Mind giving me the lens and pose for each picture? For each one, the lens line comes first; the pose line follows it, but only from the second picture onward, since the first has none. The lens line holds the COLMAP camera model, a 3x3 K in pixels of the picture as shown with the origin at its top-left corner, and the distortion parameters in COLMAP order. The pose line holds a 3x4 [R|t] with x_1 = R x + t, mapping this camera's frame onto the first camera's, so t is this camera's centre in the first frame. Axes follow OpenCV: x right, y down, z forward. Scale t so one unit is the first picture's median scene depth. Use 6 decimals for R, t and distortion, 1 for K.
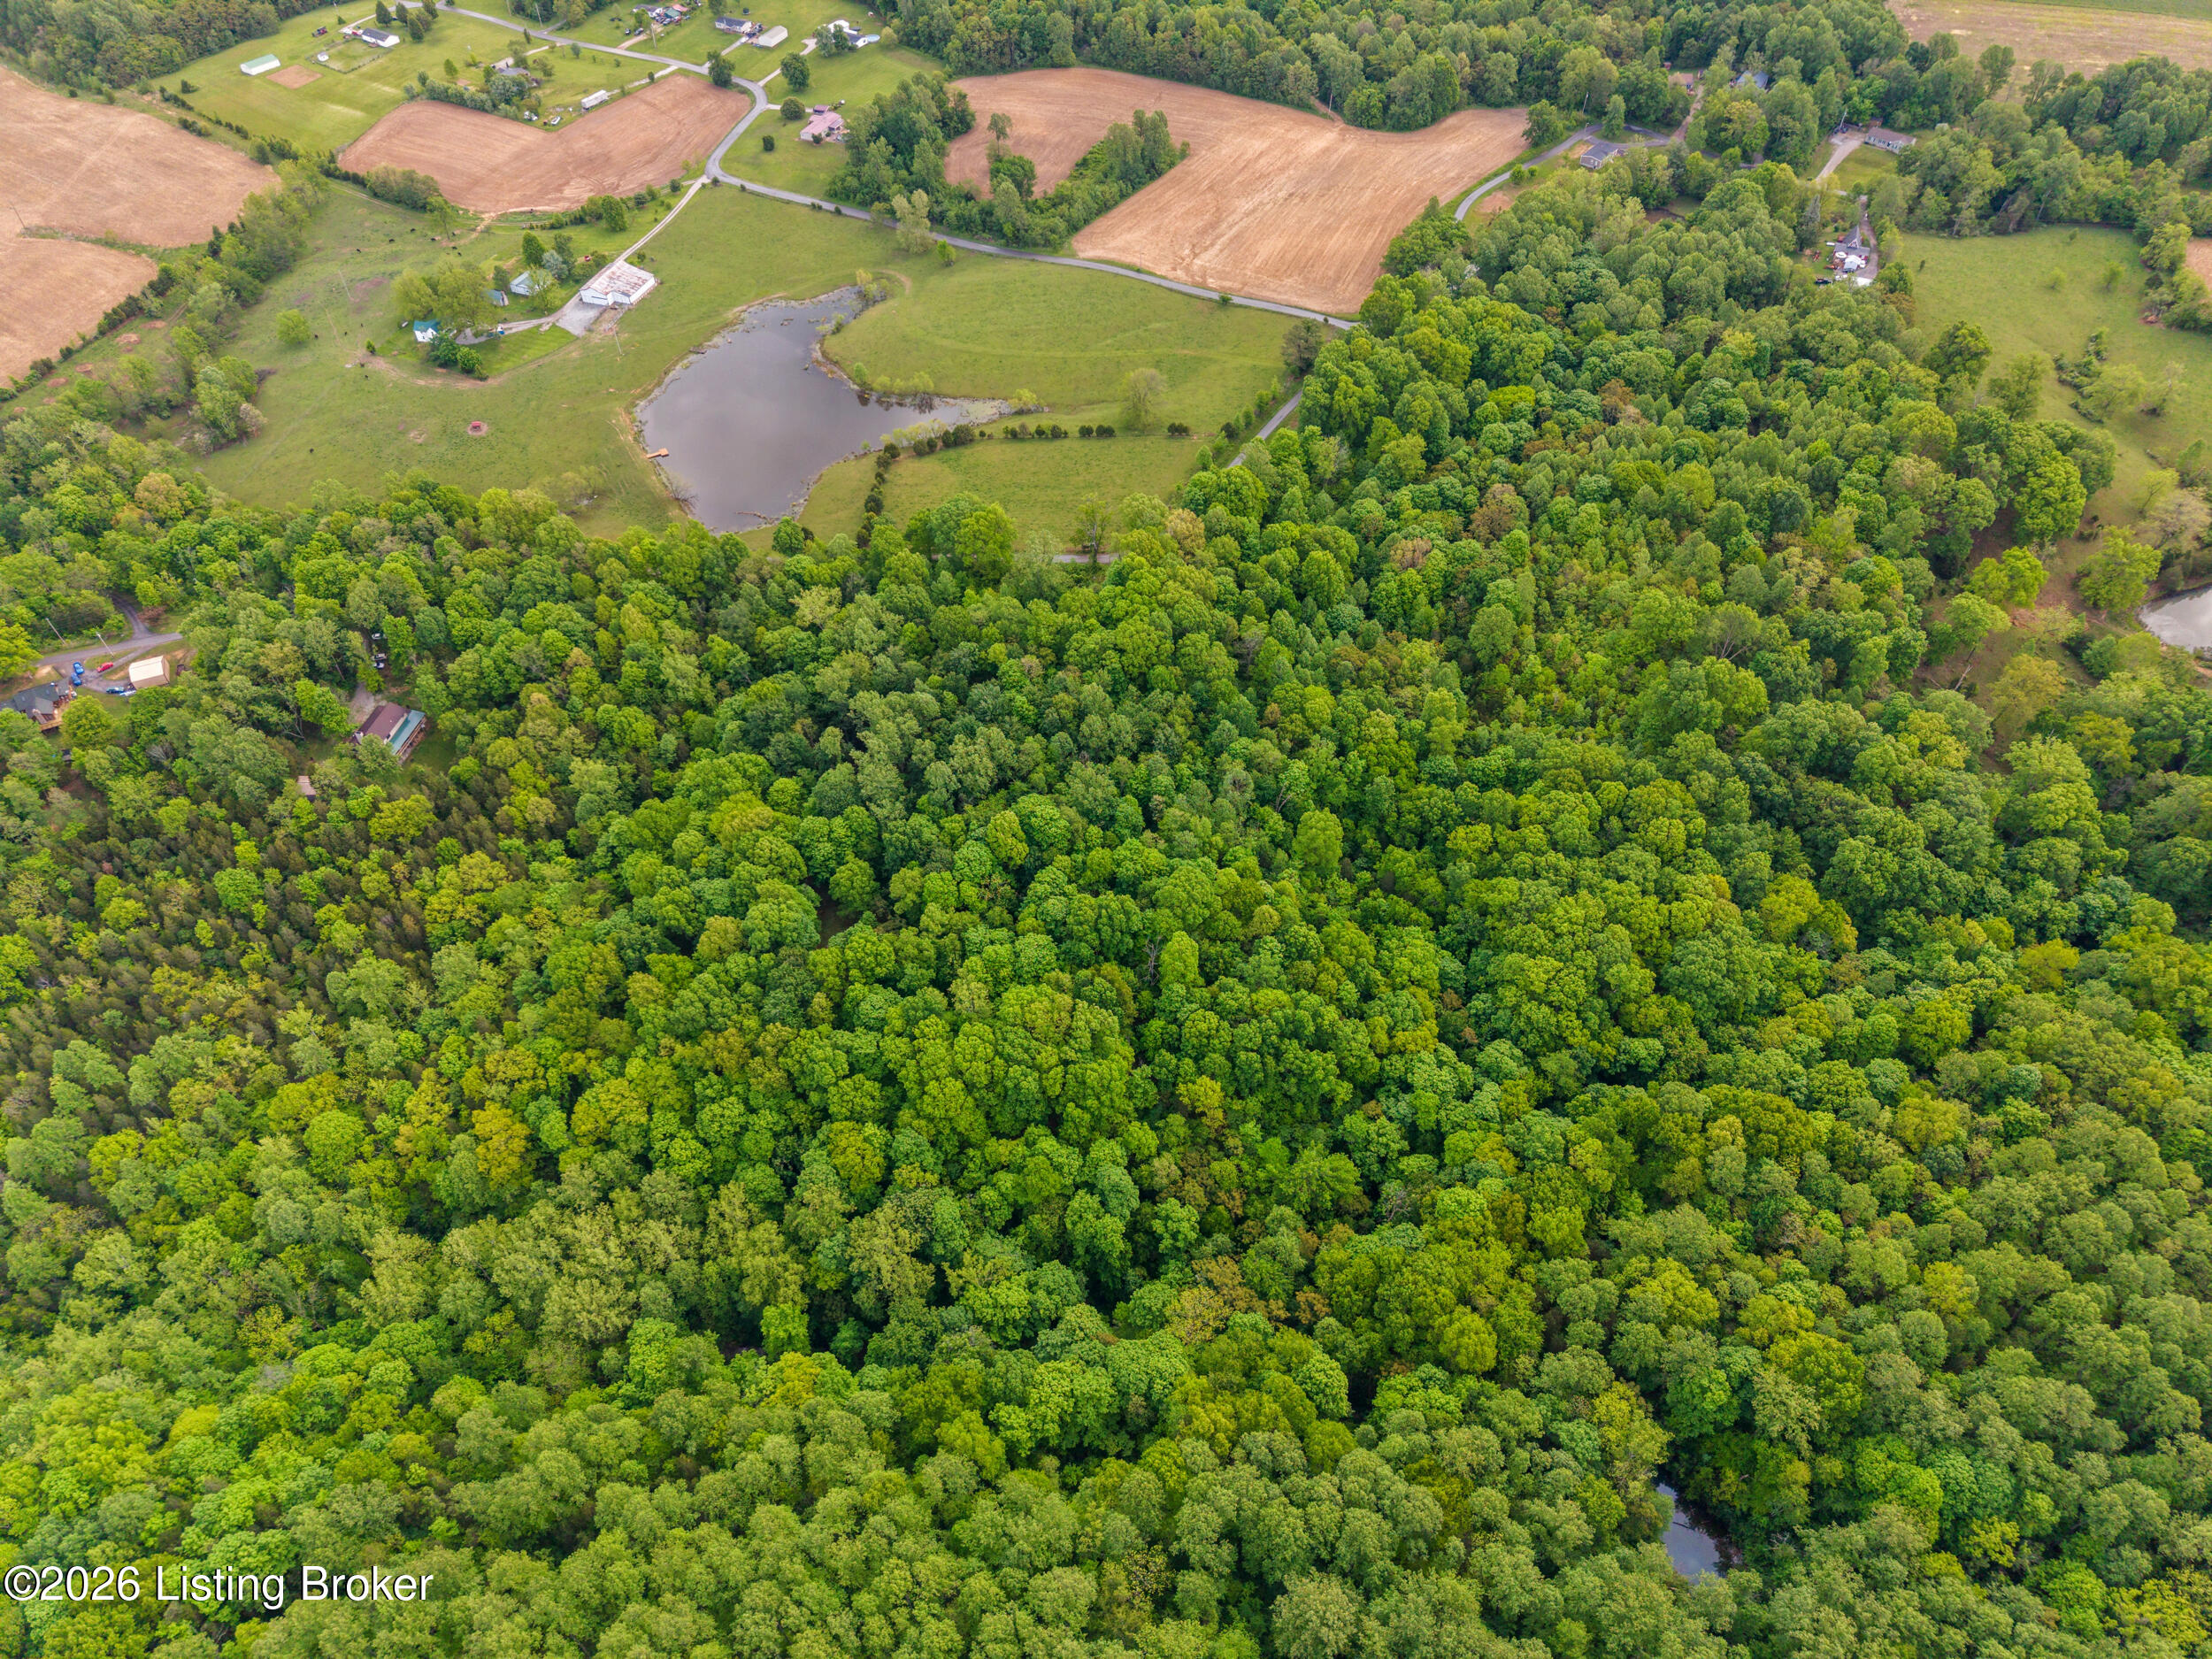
lens RADIAL K [[1502.0, 0, 1099.8], [0, 1502.0, 822.7], [0, 0, 1]] dist [0.072929, -0.111879]
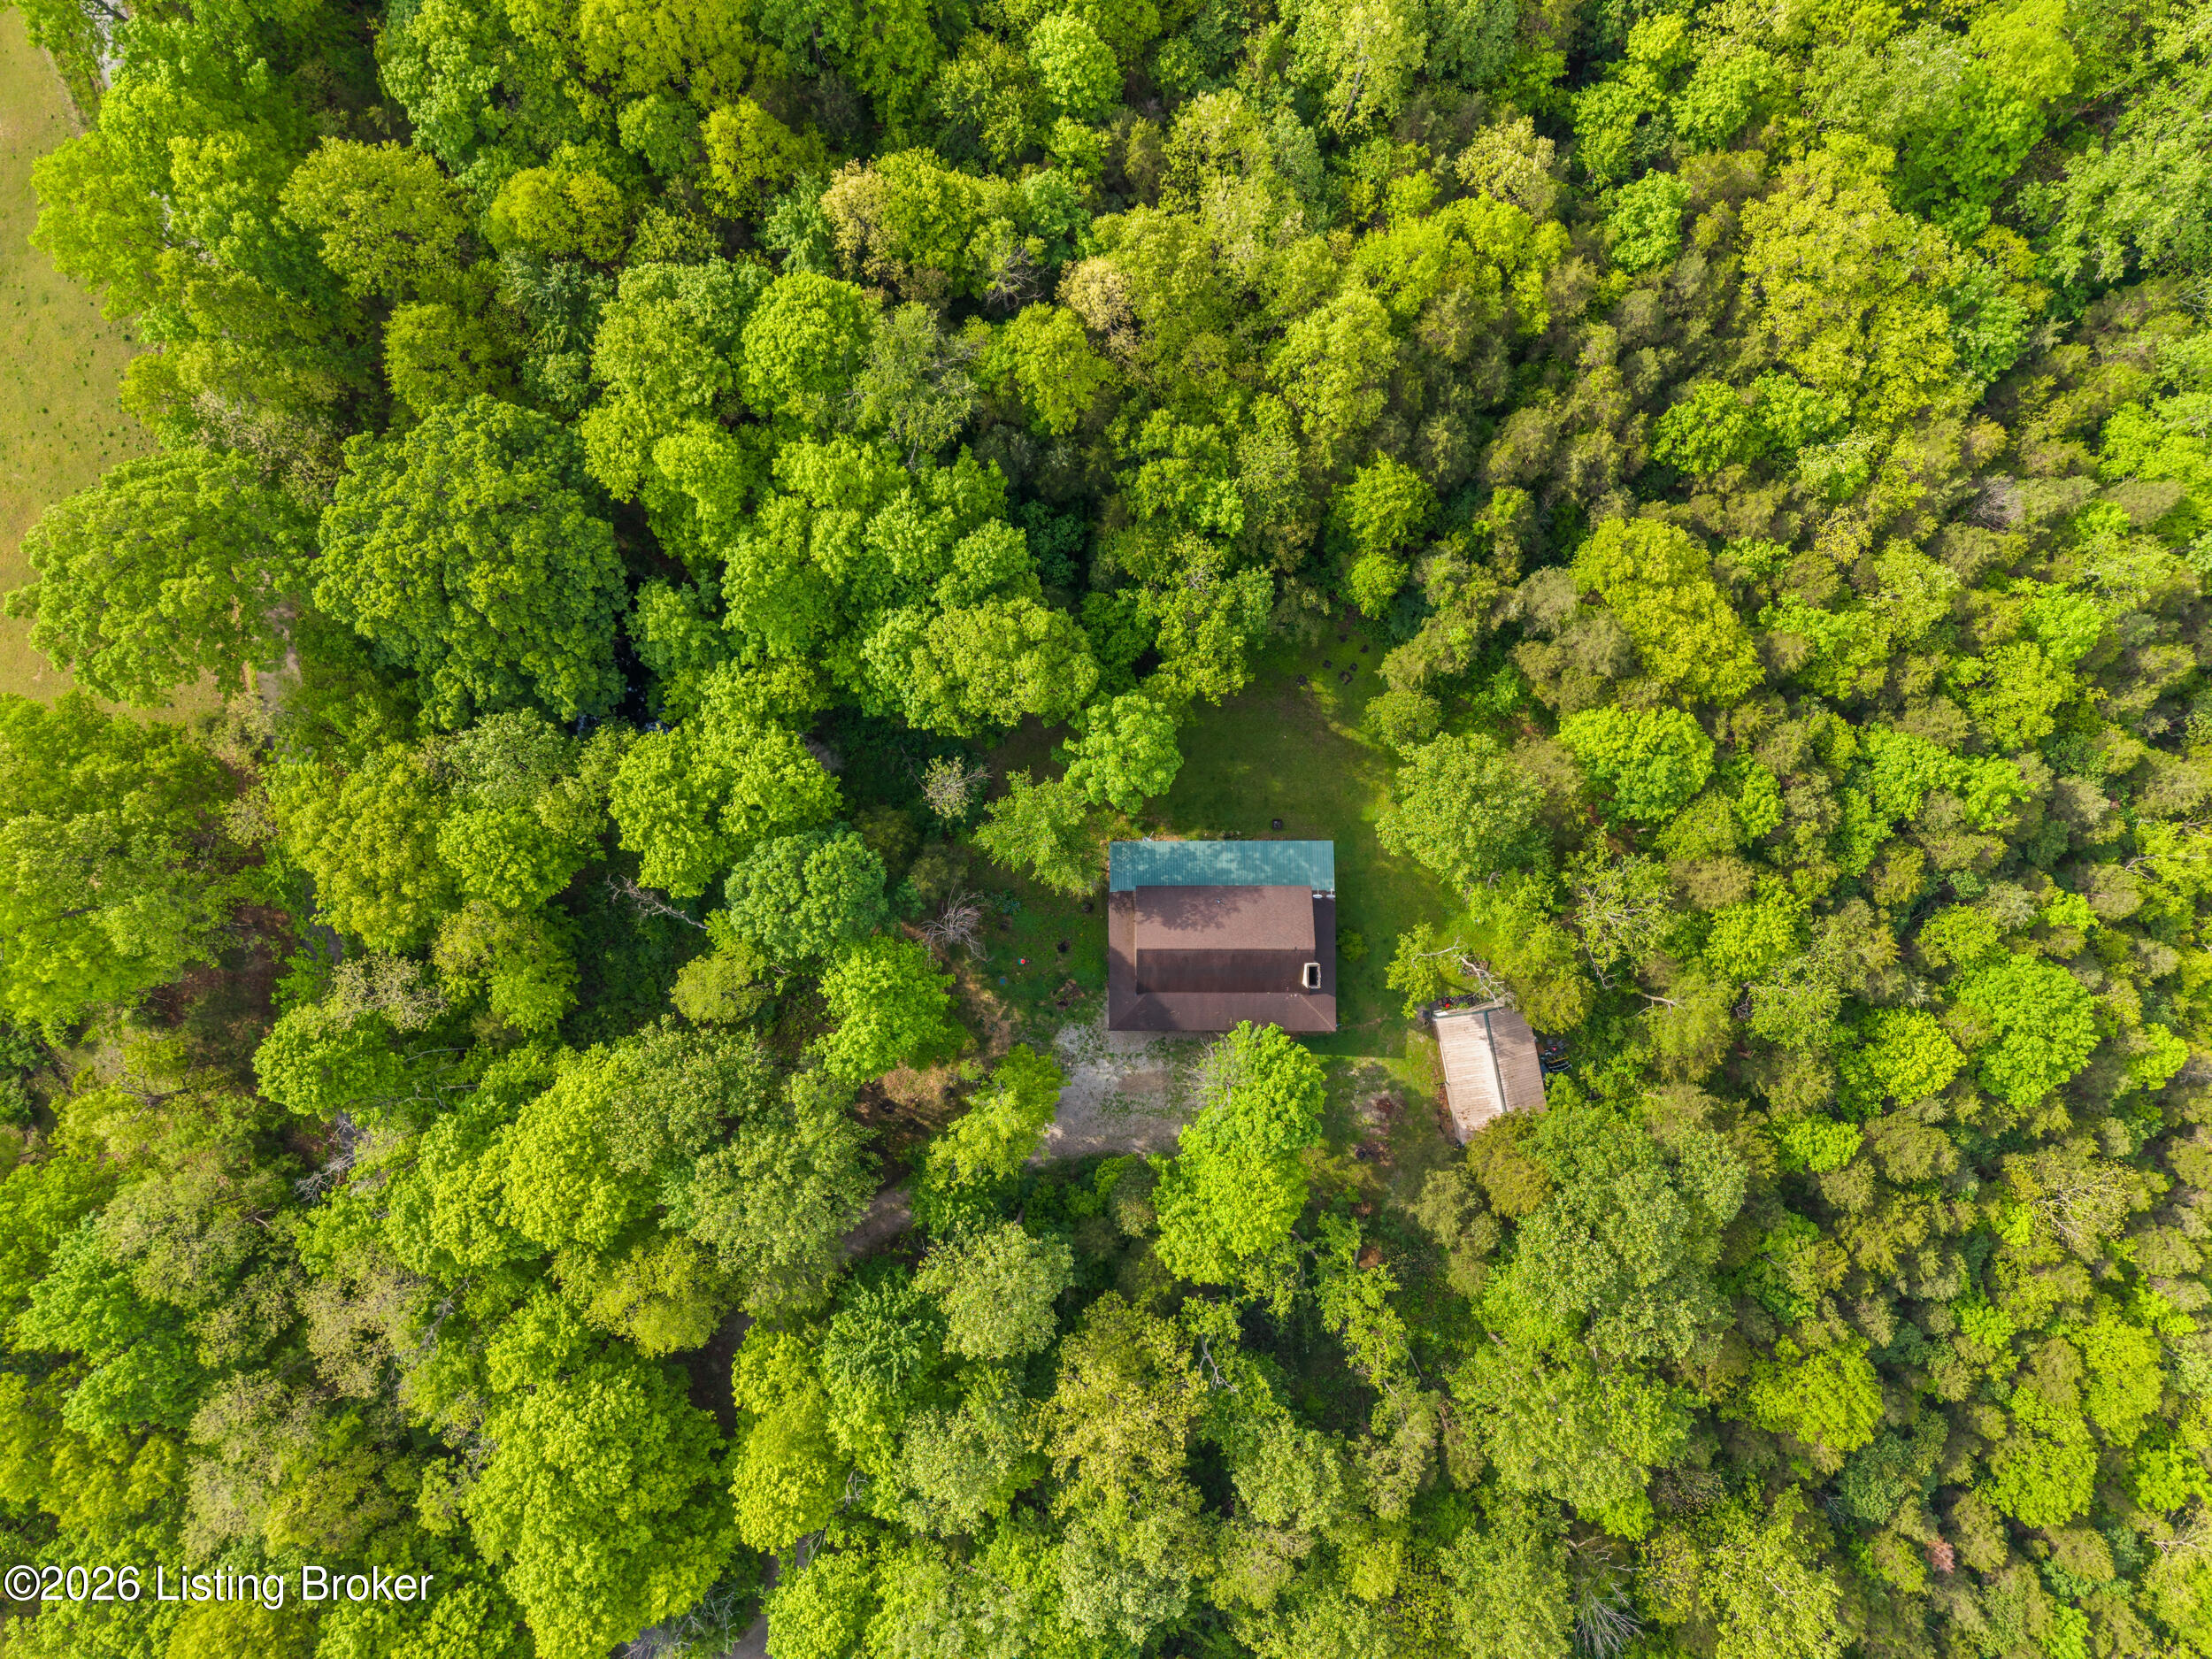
lens RADIAL K [[1502.0, 0, 1099.8], [0, 1502.0, 822.7], [0, 0, 1]] dist [0.072929, -0.111879]
pose [[-0.209726, -0.977587, 0.018383, -0.523884], [0.750738, -0.148957, 0.643587, -0.288864], [-0.626425, 0.148778, 0.765152, 0.933606]]
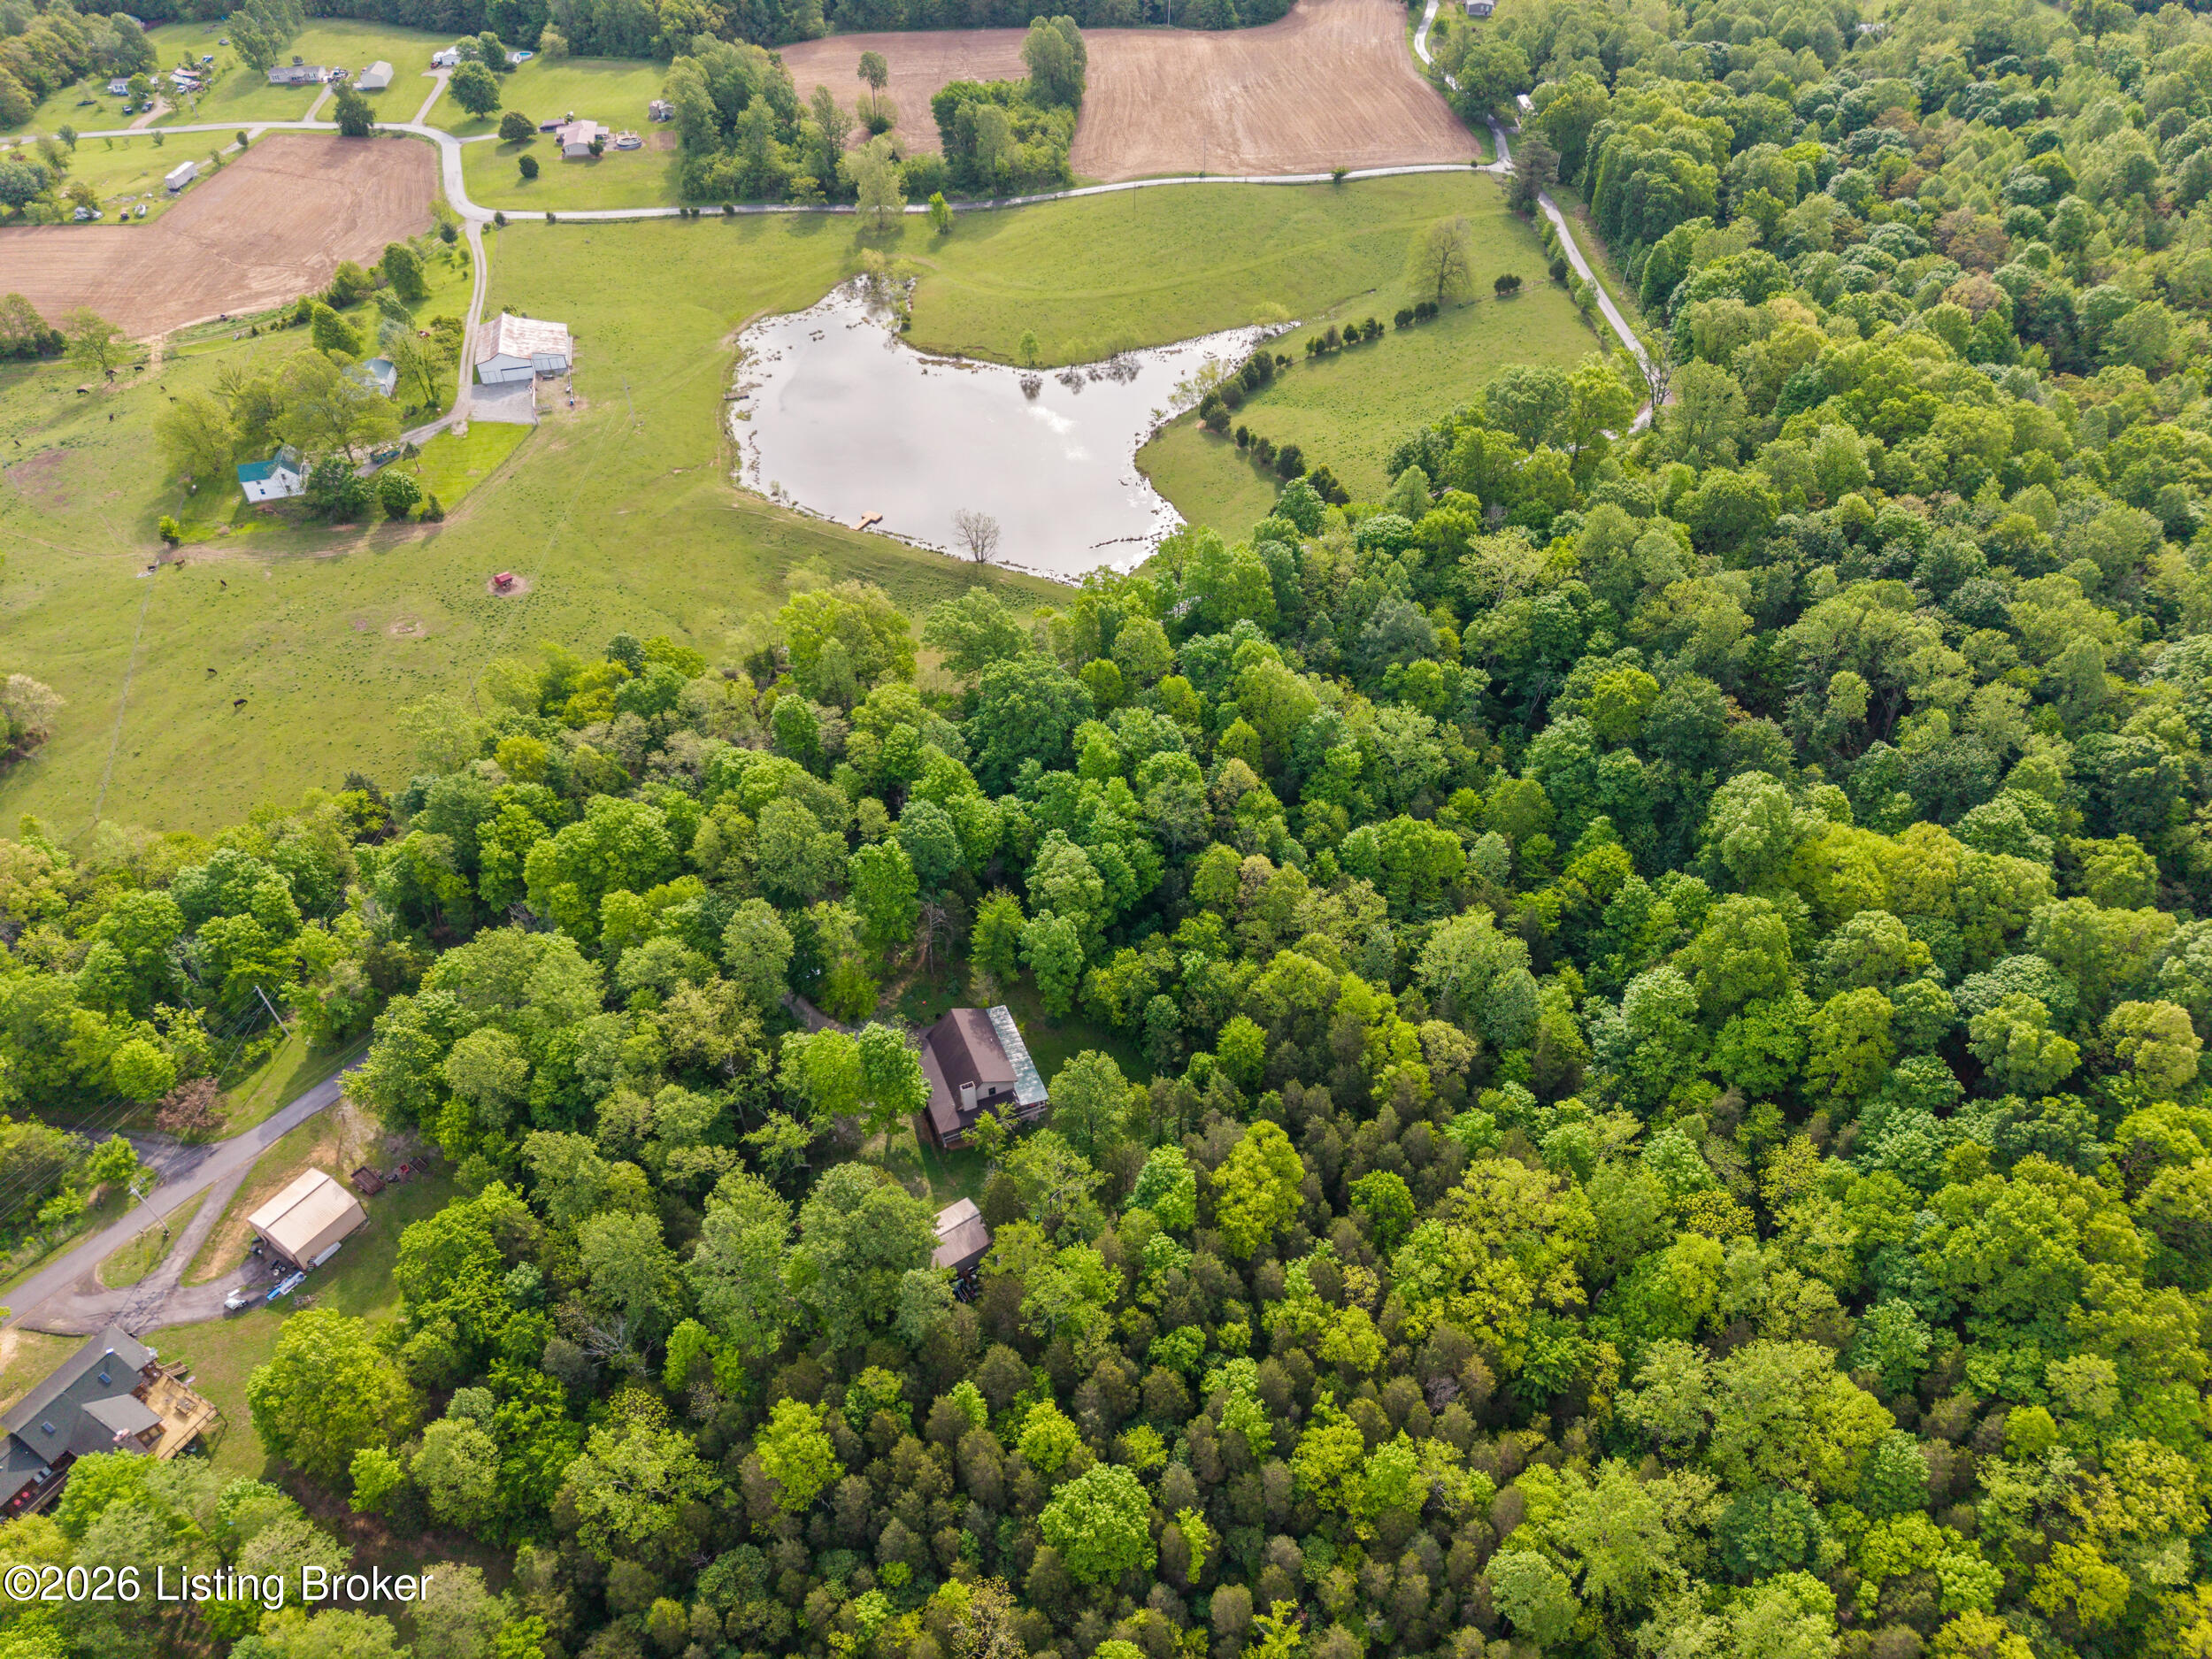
lens RADIAL K [[1502.0, 0, 1099.8], [0, 1502.0, 822.7], [0, 0, 1]] dist [0.072929, -0.111879]
pose [[0.823386, -0.361347, 0.437566, -0.711425], [0.415524, 0.909047, -0.031207, -0.114274], [-0.386491, 0.207515, 0.898645, 0.647599]]
